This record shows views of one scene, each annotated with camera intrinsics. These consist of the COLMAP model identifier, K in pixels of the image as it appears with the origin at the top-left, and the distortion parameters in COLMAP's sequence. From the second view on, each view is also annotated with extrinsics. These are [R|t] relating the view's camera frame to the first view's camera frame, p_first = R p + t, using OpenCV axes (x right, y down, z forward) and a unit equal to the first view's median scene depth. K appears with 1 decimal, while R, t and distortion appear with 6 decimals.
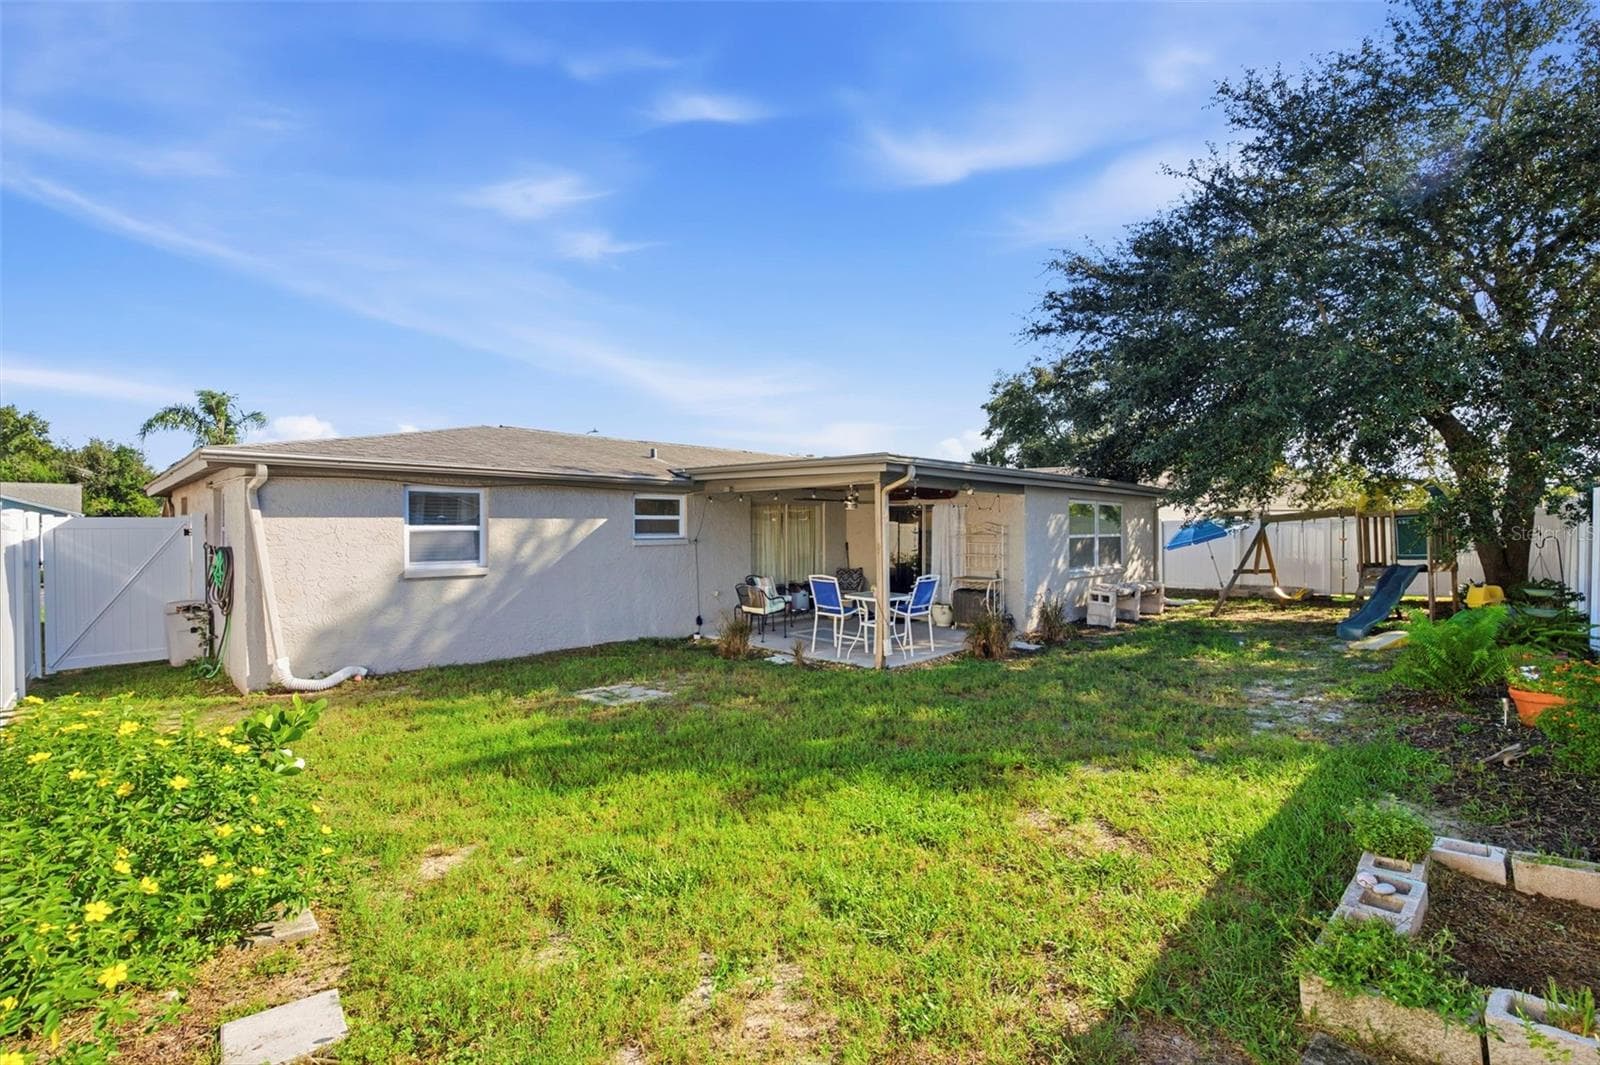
lens RADIAL K [[706.7, 0, 802.9], [0, 706.7, 527.8], [0, 0, 1]] dist [-0.002281, 0.000755]
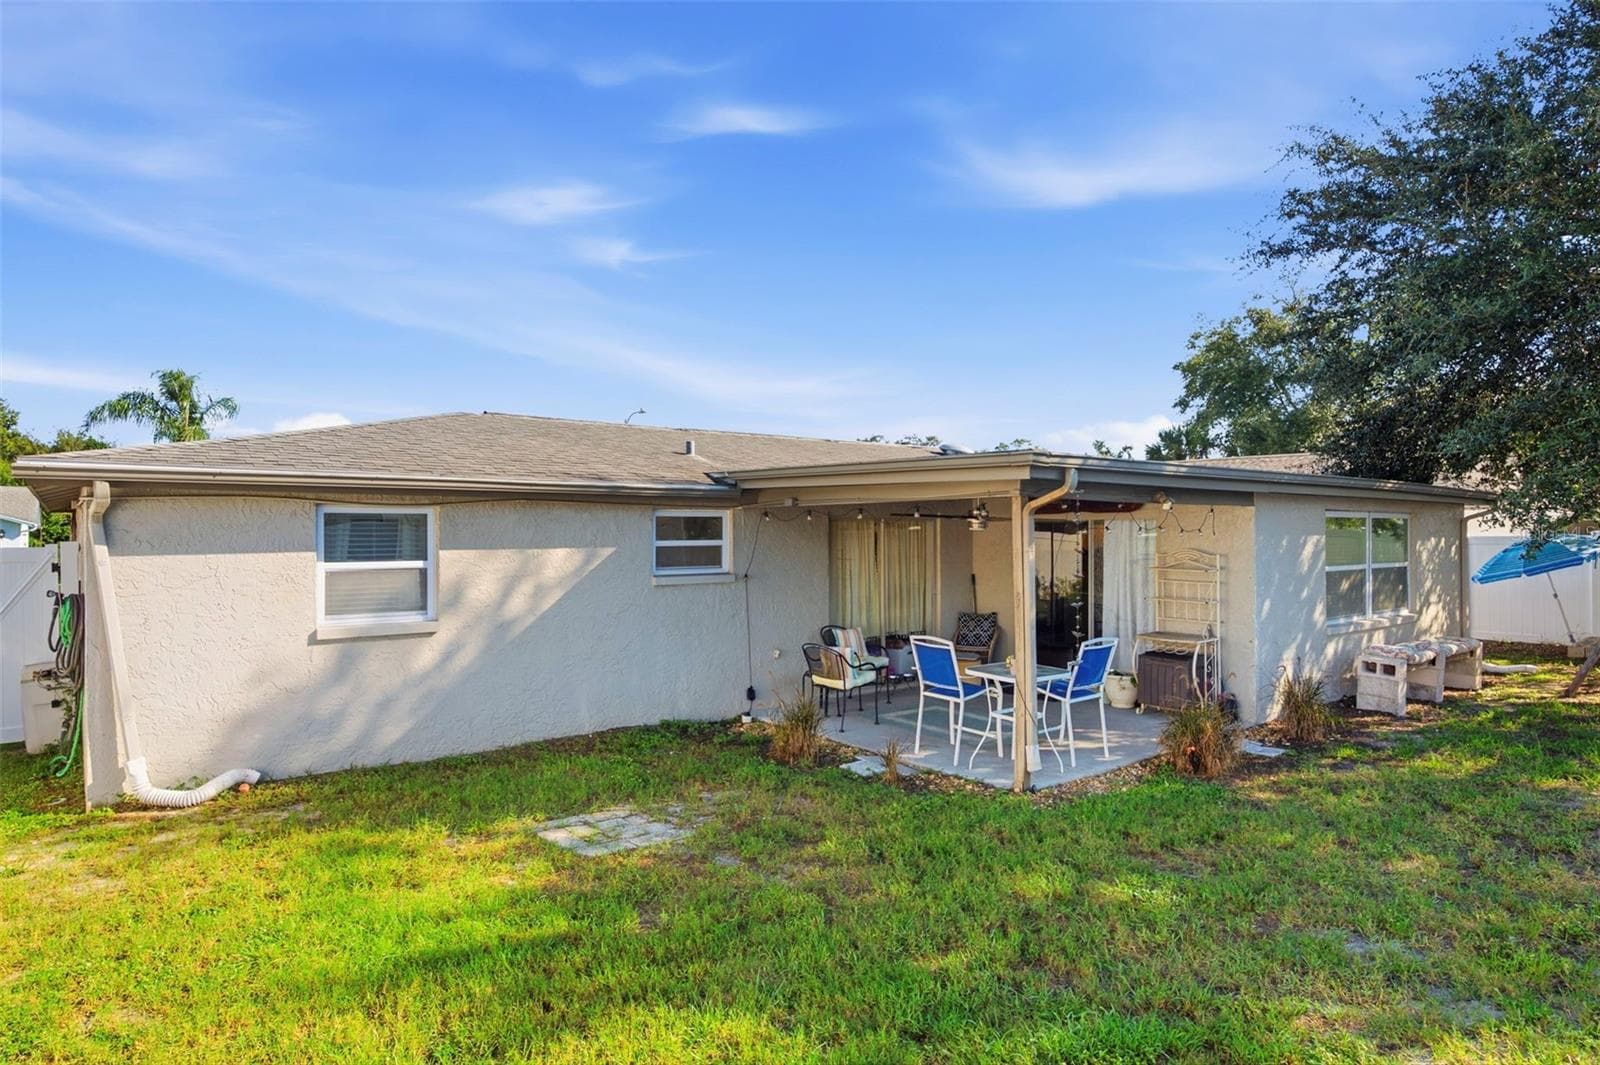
lens RADIAL K [[918.9, 0, 799.5], [0, 918.9, 522.7], [0, 0, 1]] dist [-0.003977, 0.001085]
pose [[0.990802, -0.001172, -0.135318, 0.020260], [0.000044, 0.999965, -0.008339, -0.027181], [0.135323, 0.008257, 0.990767, 0.132695]]
